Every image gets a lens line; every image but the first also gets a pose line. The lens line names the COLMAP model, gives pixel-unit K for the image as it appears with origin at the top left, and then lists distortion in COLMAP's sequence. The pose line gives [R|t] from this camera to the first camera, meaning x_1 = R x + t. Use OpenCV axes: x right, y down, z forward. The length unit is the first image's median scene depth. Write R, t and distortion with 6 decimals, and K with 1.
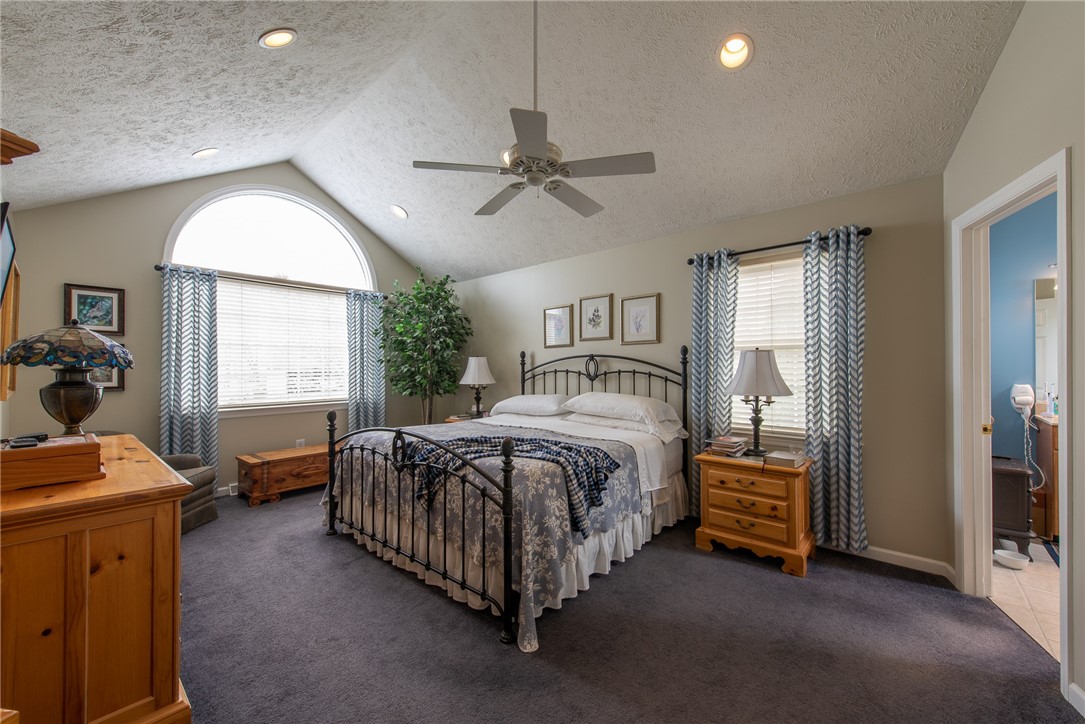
lens RADIAL K [[419.5, 0, 545.5], [0, 419.5, 366.6], [0, 0, 1]] dist [-0.000293, -0.000440]
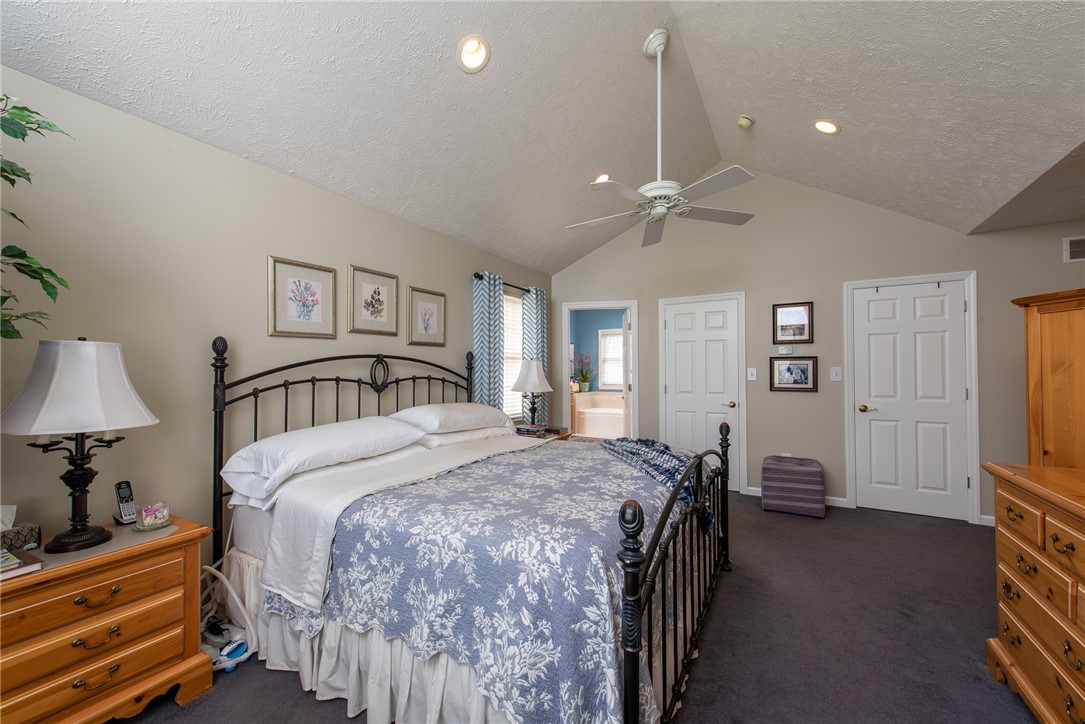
lens RADIAL K [[419.5, 0, 545.5], [0, 419.5, 366.6], [0, 0, 1]] dist [-0.000293, -0.000440]
pose [[-0.197185, 0.011316, 0.980301, -0.628559], [-0.000226, 0.999933, -0.011588, -0.000566], [-0.980366, -0.002506, -0.197170, 0.864412]]
